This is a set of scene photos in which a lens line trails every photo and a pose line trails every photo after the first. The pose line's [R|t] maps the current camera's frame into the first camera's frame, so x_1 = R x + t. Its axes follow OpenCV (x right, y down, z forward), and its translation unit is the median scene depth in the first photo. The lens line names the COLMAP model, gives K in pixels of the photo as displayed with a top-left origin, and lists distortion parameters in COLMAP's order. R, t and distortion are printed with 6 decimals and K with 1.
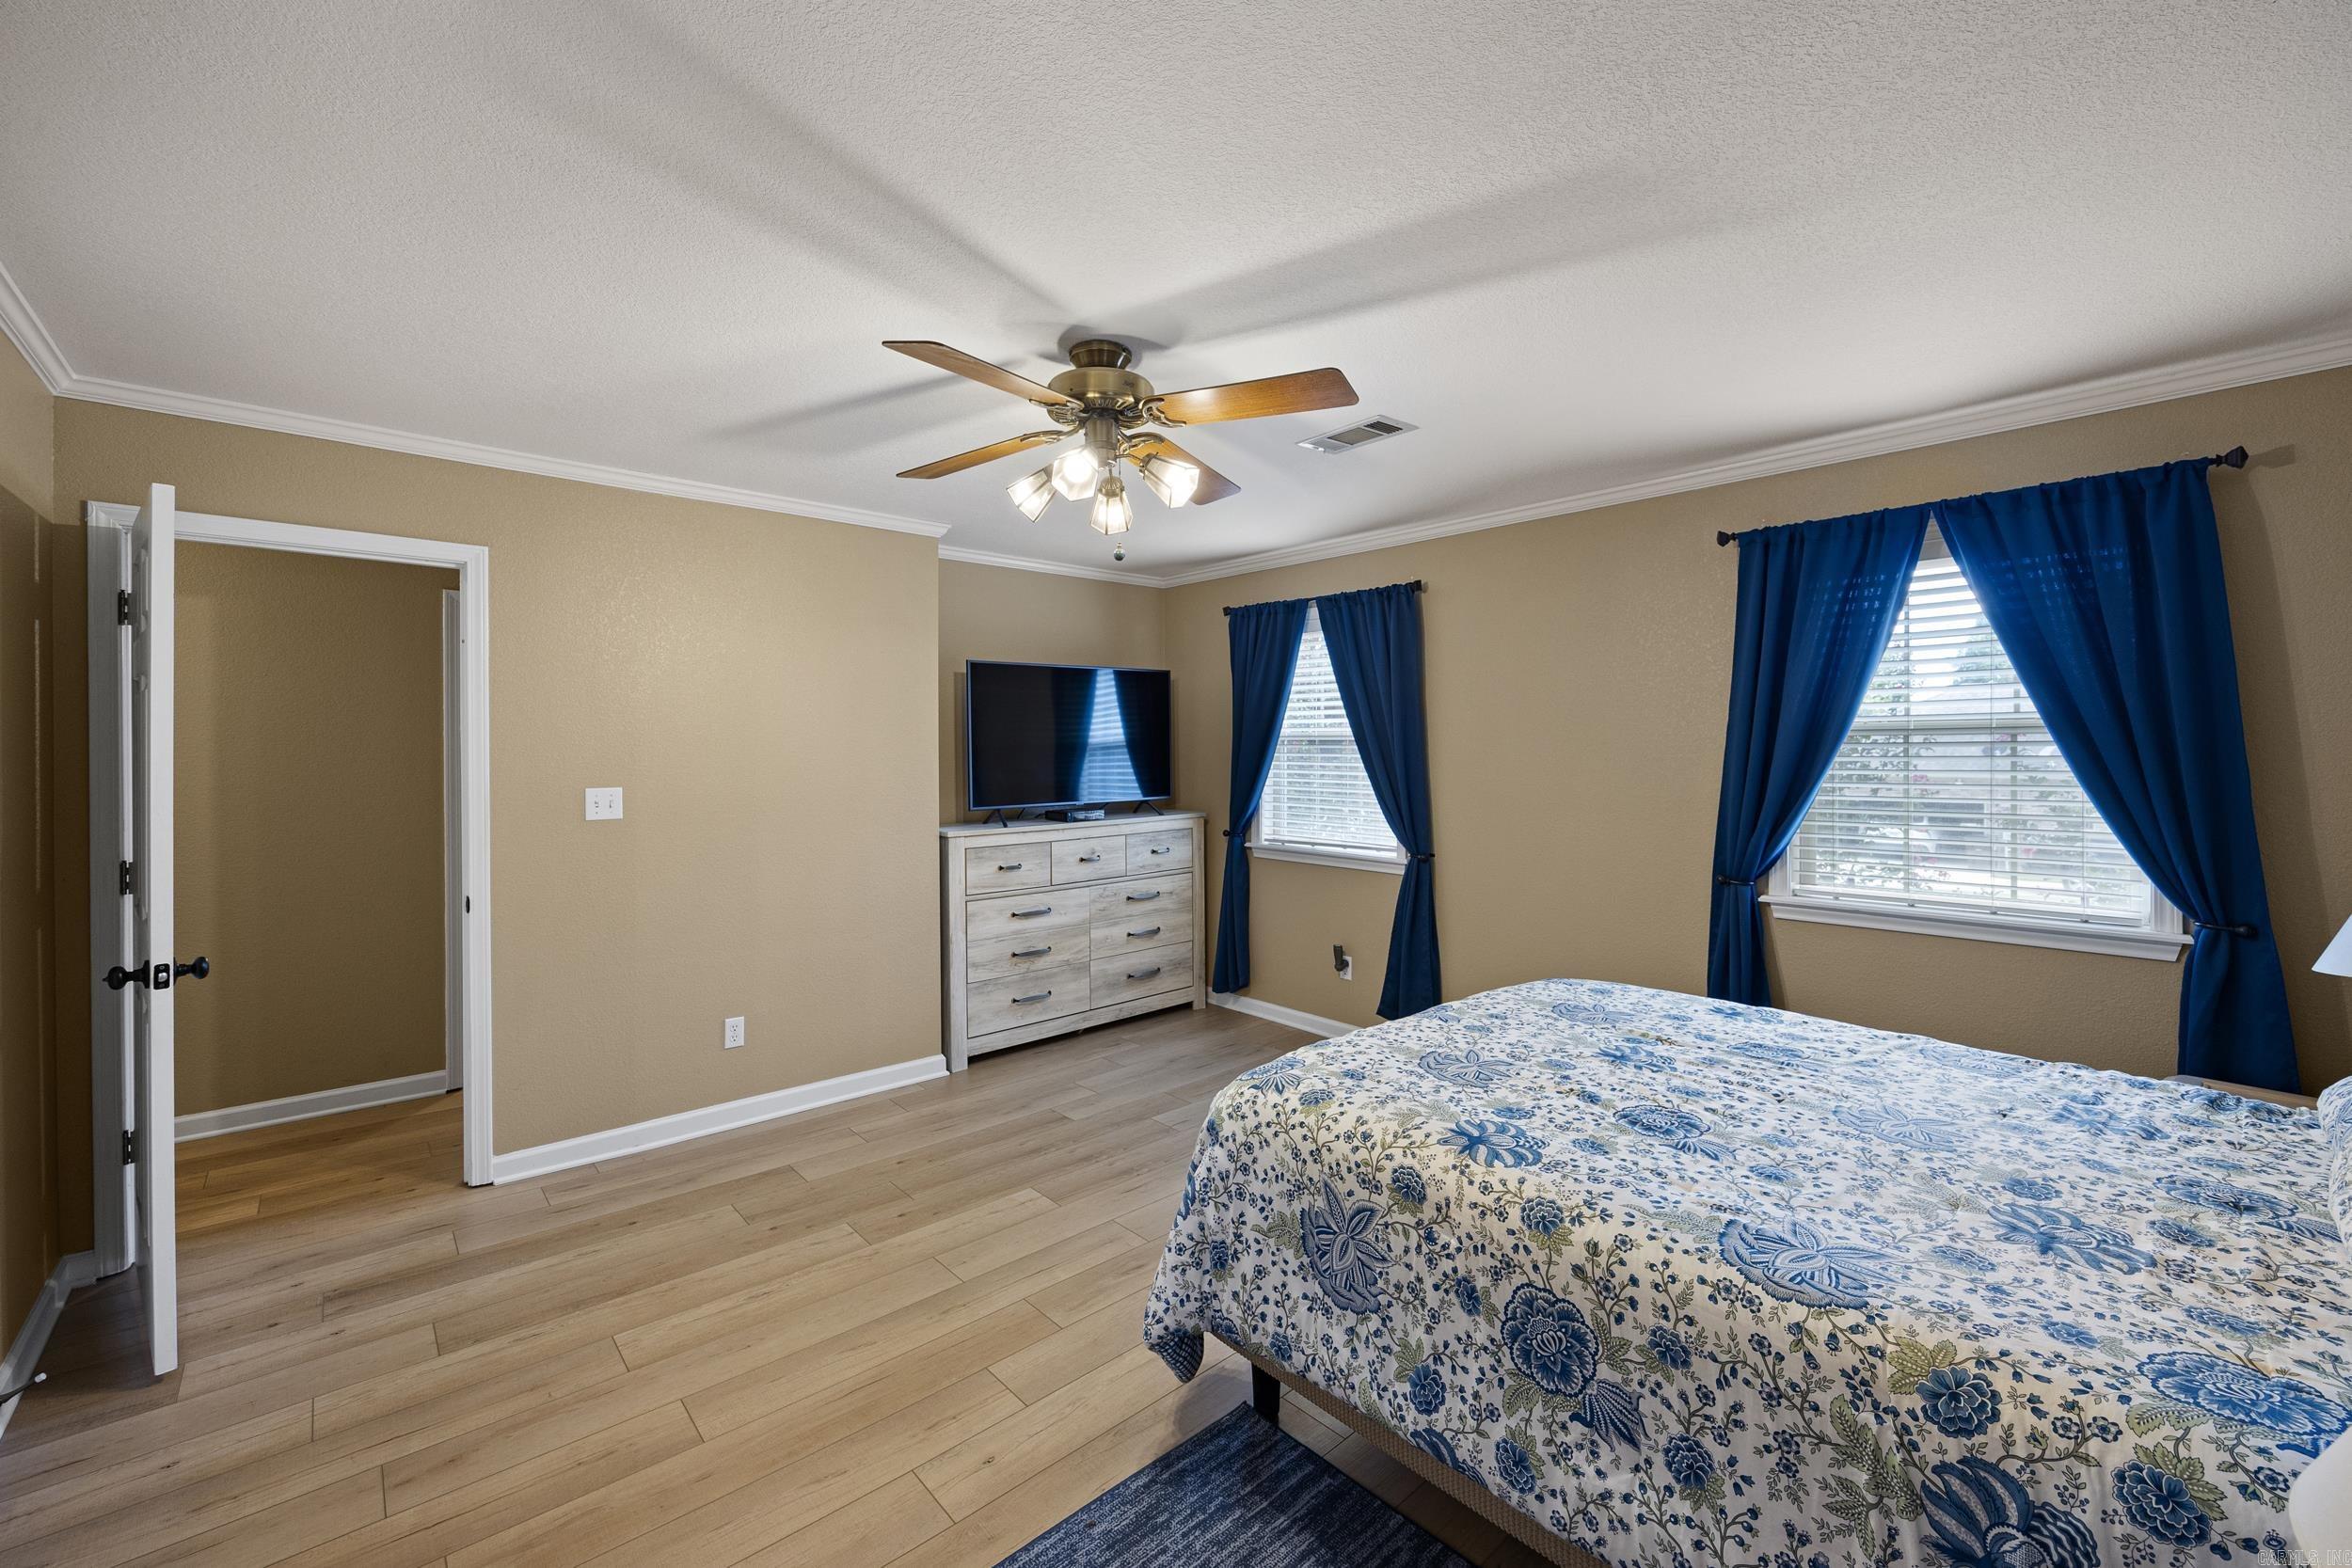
lens RADIAL K [[950.3, 0, 1199.6], [0, 950.3, 744.6], [0, 0, 1]] dist [-0.003651, -0.001154]
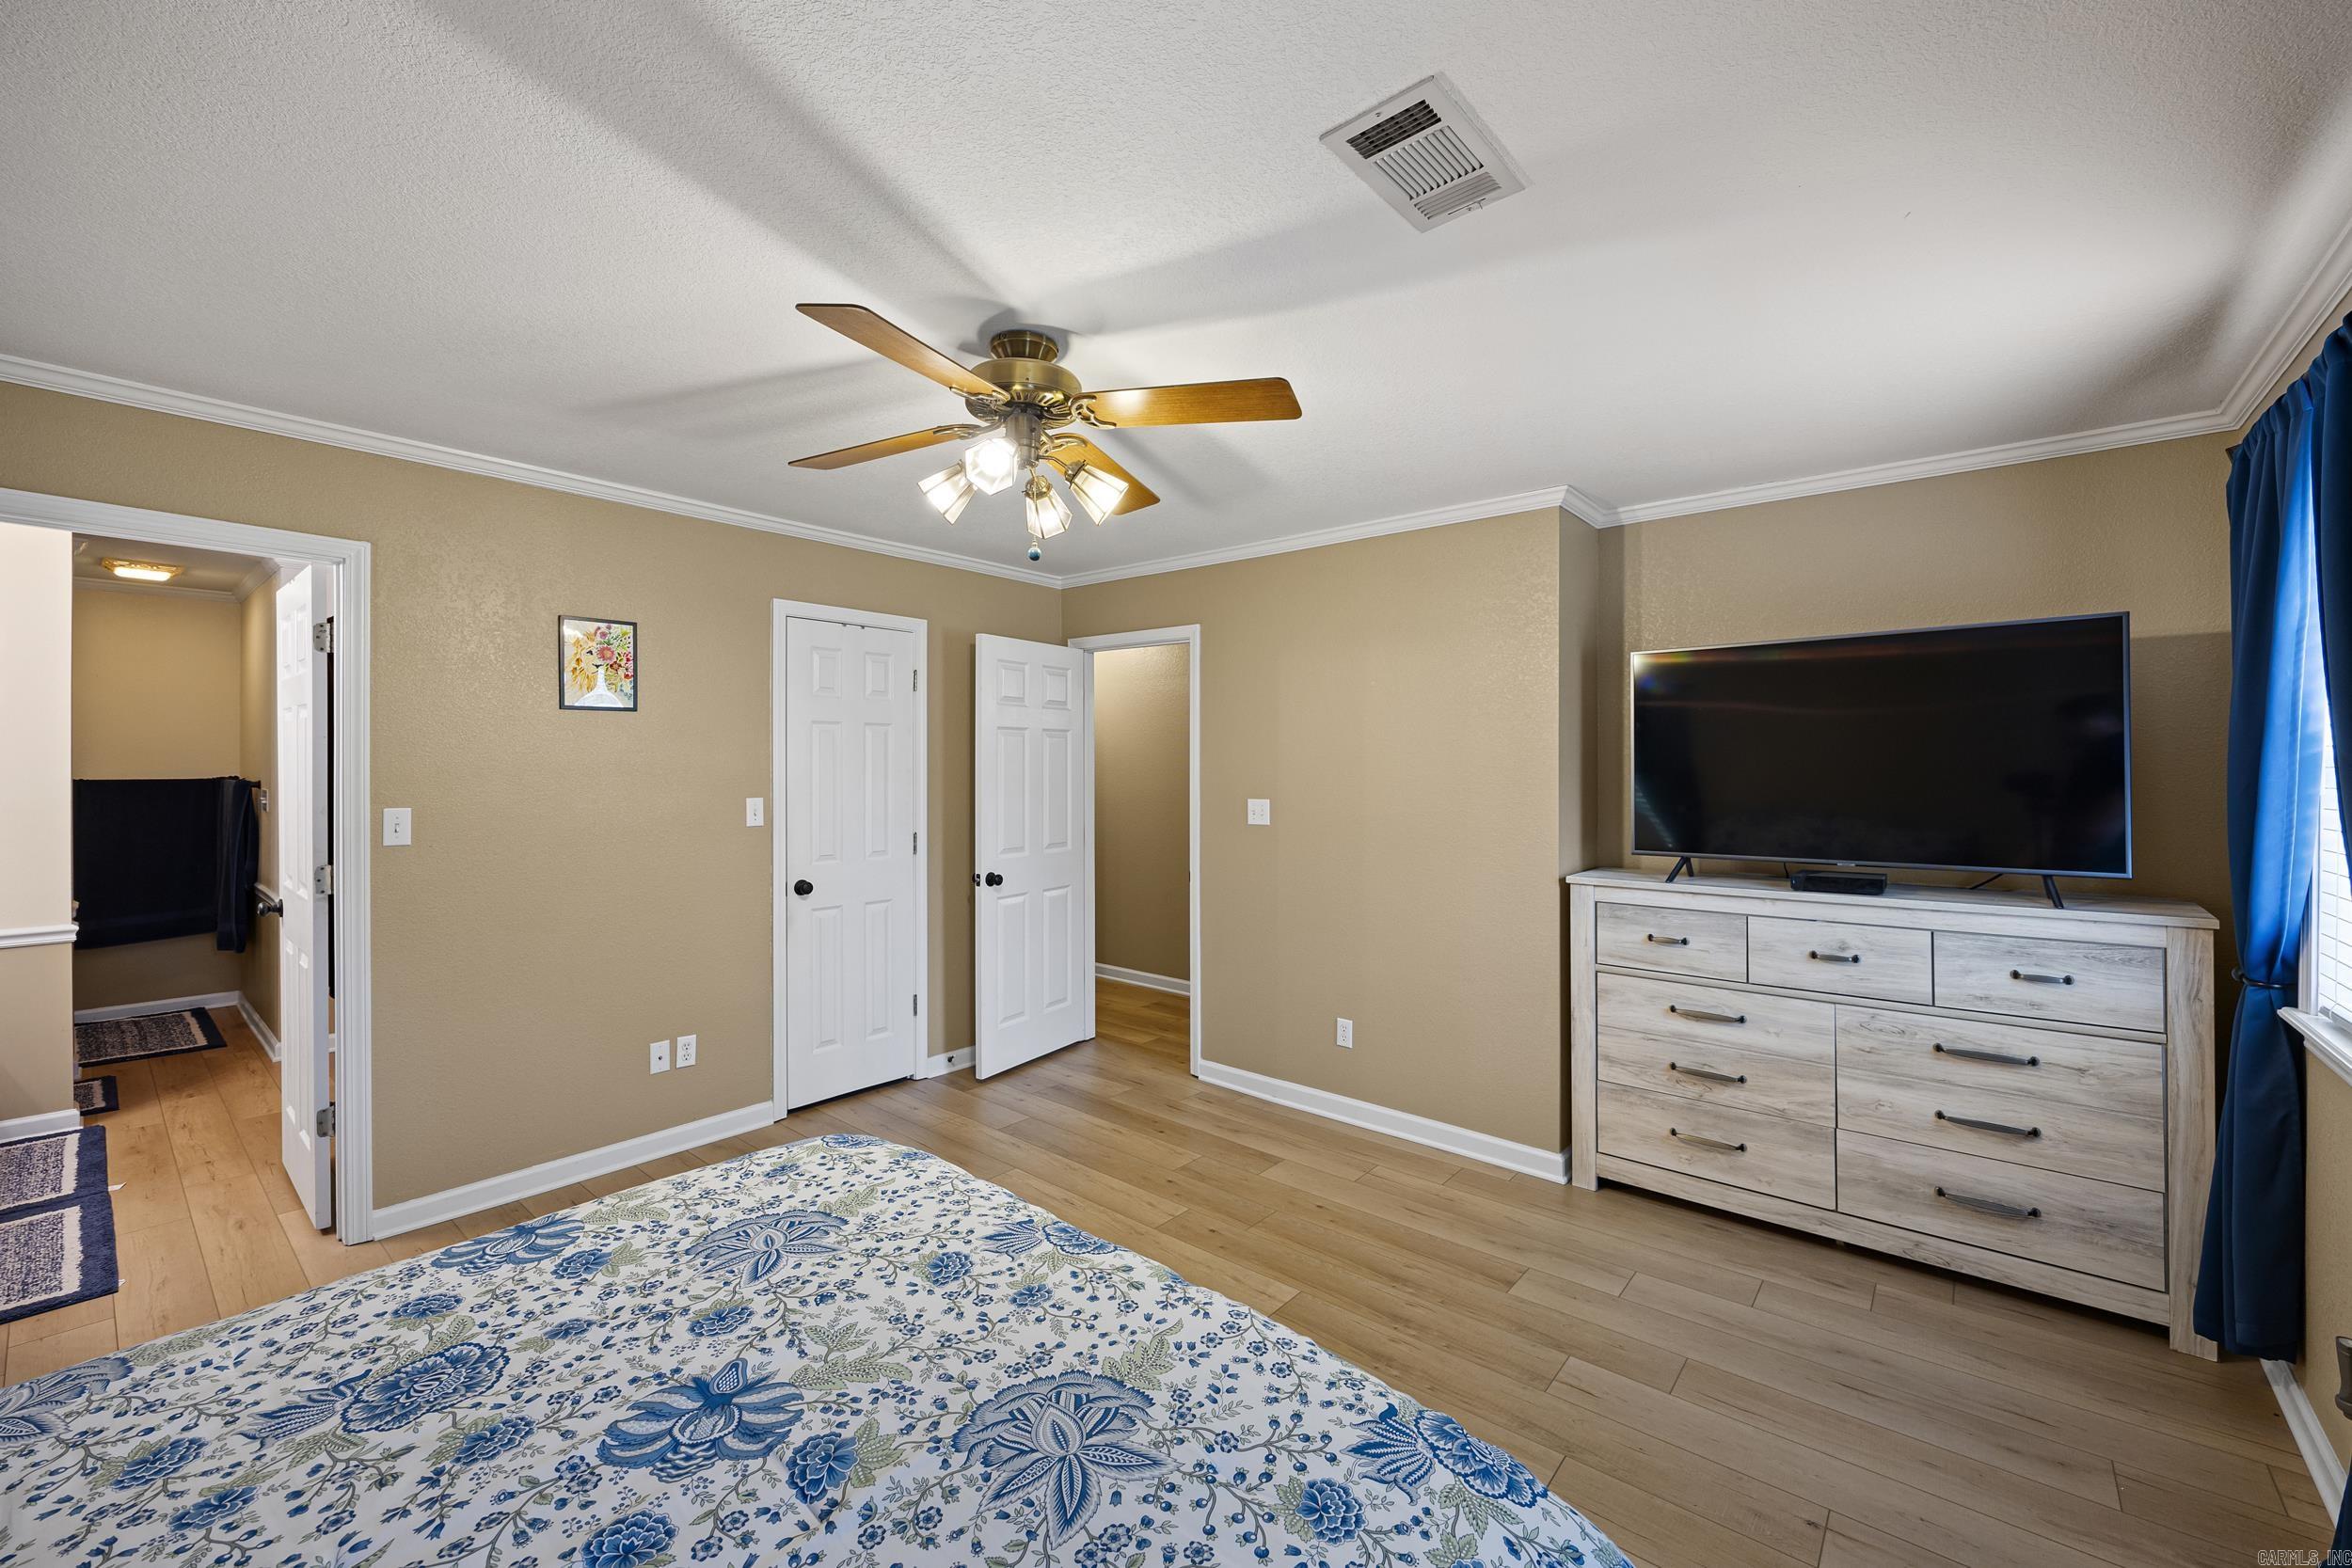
lens RADIAL K [[950.3, 0, 1175.7], [0, 950.3, 767.5], [0, 0, 1]] dist [-0.003651, -0.001154]
pose [[0.128025, 0.002646, -0.991767, 0.538104], [-0.001727, 0.999996, 0.002445, 0.000494], [0.991769, 0.001400, 0.128029, 0.656232]]
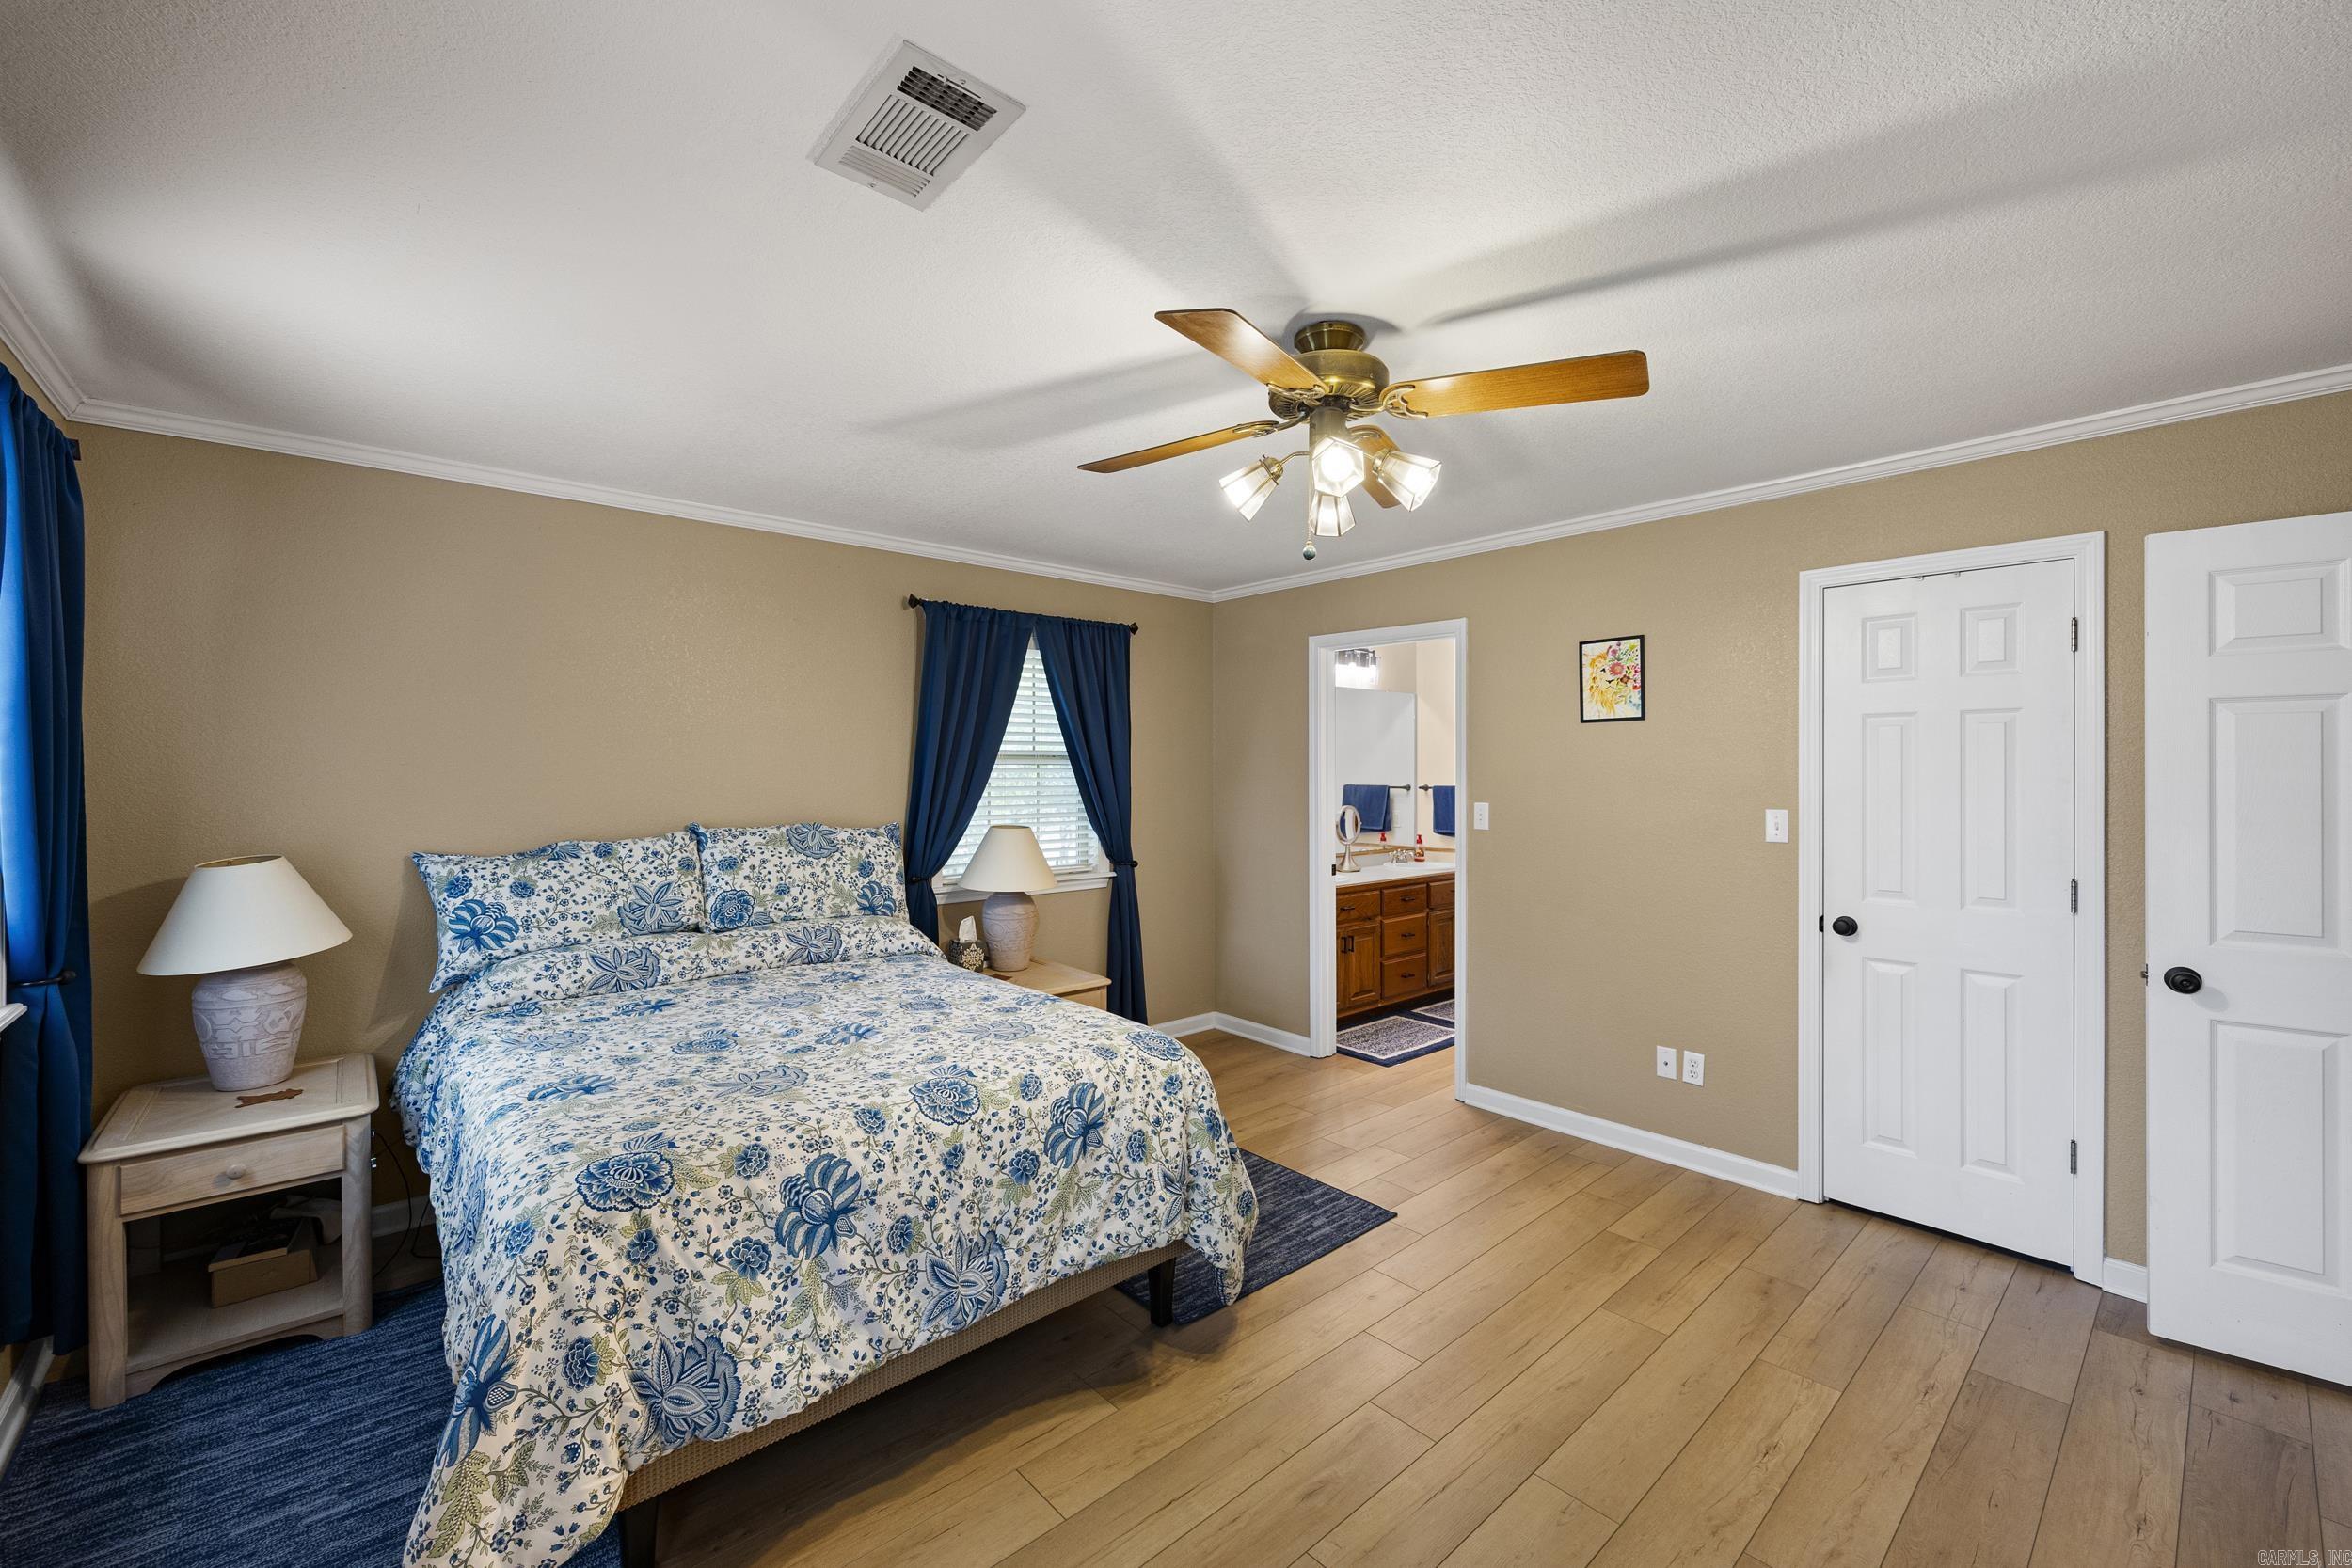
lens RADIAL K [[950.3, 0, 1173.7], [0, 950.3, 778.6], [0, 0, 1]] dist [-0.003651, -0.001154]
pose [[-0.999795, 0.000873, 0.020206, 0.008828], [0.000983, 0.999985, 0.005451, 0.002504], [-0.020201, 0.005470, -0.999781, 1.226122]]
